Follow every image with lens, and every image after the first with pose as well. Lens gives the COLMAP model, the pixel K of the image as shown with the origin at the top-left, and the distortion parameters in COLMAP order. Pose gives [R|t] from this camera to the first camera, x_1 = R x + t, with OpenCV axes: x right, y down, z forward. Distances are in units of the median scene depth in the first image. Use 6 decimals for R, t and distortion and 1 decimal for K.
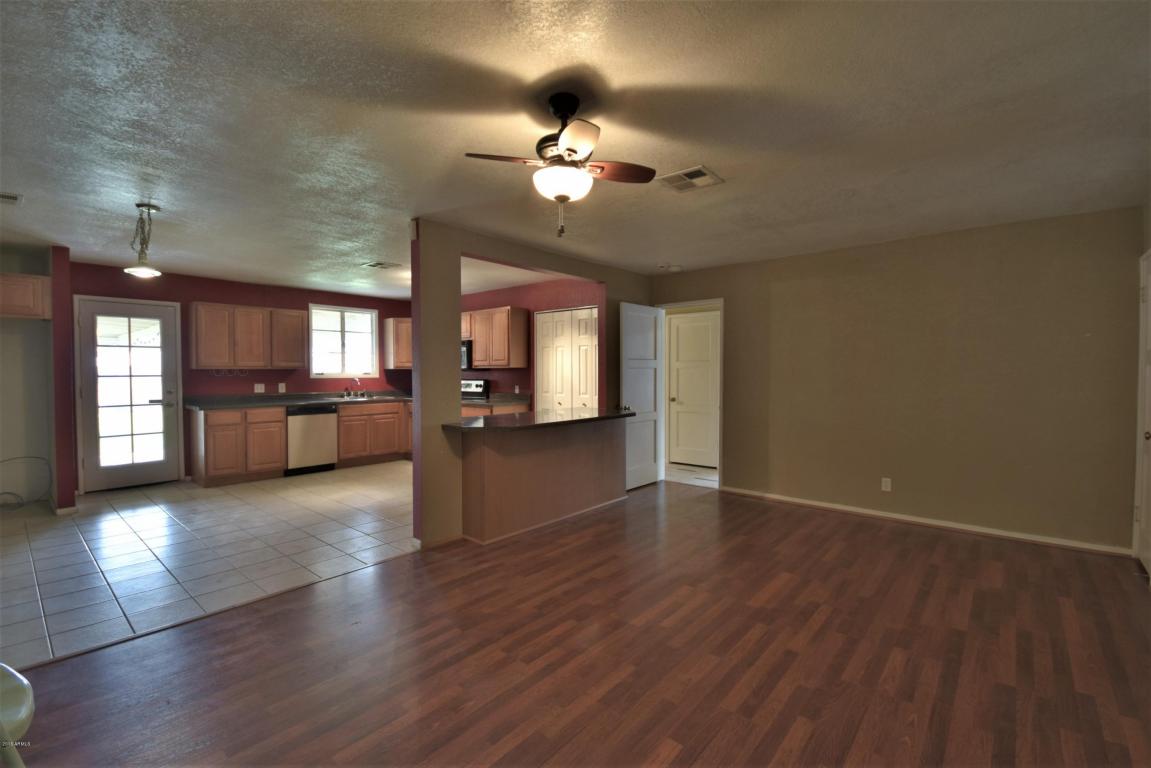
lens RADIAL K [[511.2, 0, 575.5], [0, 511.2, 384.0], [0, 0, 1]] dist [-0.000109, -0.000174]
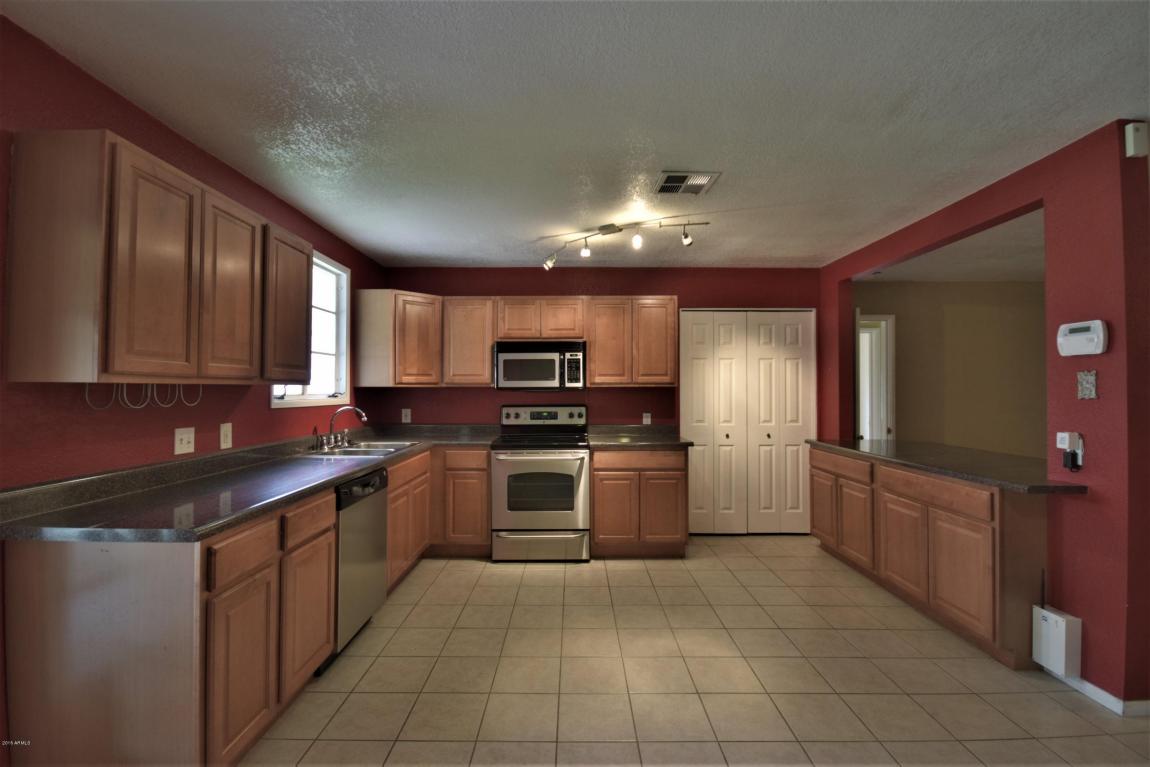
lens RADIAL K [[510.7, 0, 575.0], [0, 510.7, 383.5], [0, 0, 1]] dist [-0.000109, -0.000174]
pose [[0.746274, 0.011893, 0.665533, -0.635870], [0.014059, 0.999336, -0.033622, -0.014713], [-0.665490, 0.034448, 0.745611, 0.555074]]
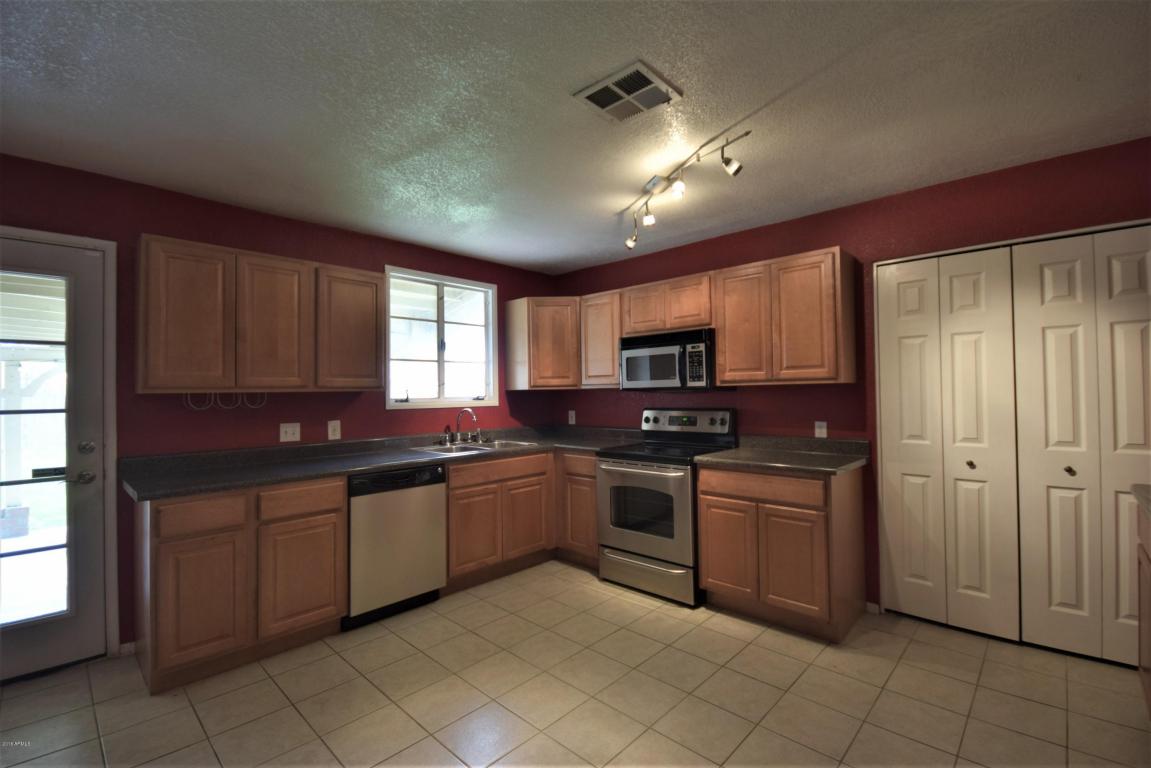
lens RADIAL K [[511.2, 0, 575.5], [0, 511.2, 384.0], [0, 0, 1]] dist [-0.000109, -0.000174]
pose [[0.999258, -0.011623, -0.036728, -0.323261], [0.010132, 0.999127, -0.040529, -0.014741], [0.037167, 0.040127, 0.998503, 0.515738]]
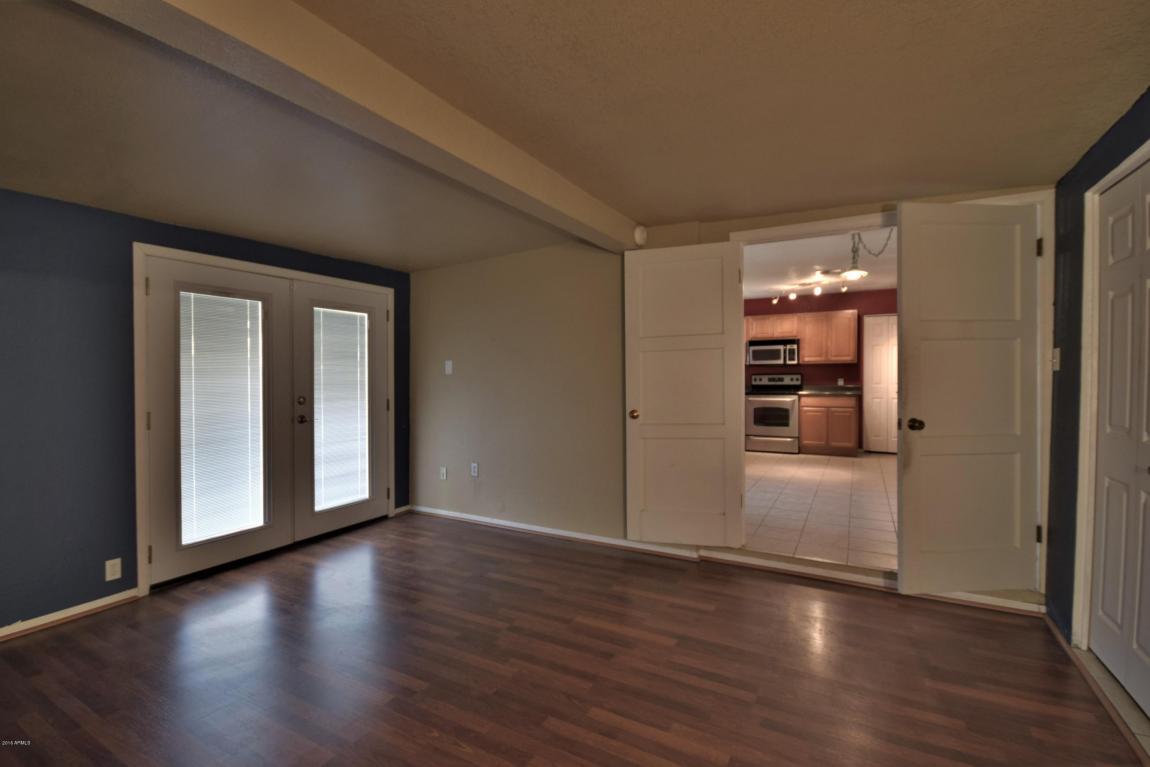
lens RADIAL K [[510.7, 0, 575.0], [0, 510.7, 383.5], [0, 0, 1]] dist [-0.000109, -0.000174]
pose [[0.976458, -0.001423, 0.215702, -0.949168], [0.004452, 0.999898, -0.013559, 0.027111], [-0.215661, 0.014200, 0.976365, 0.001072]]
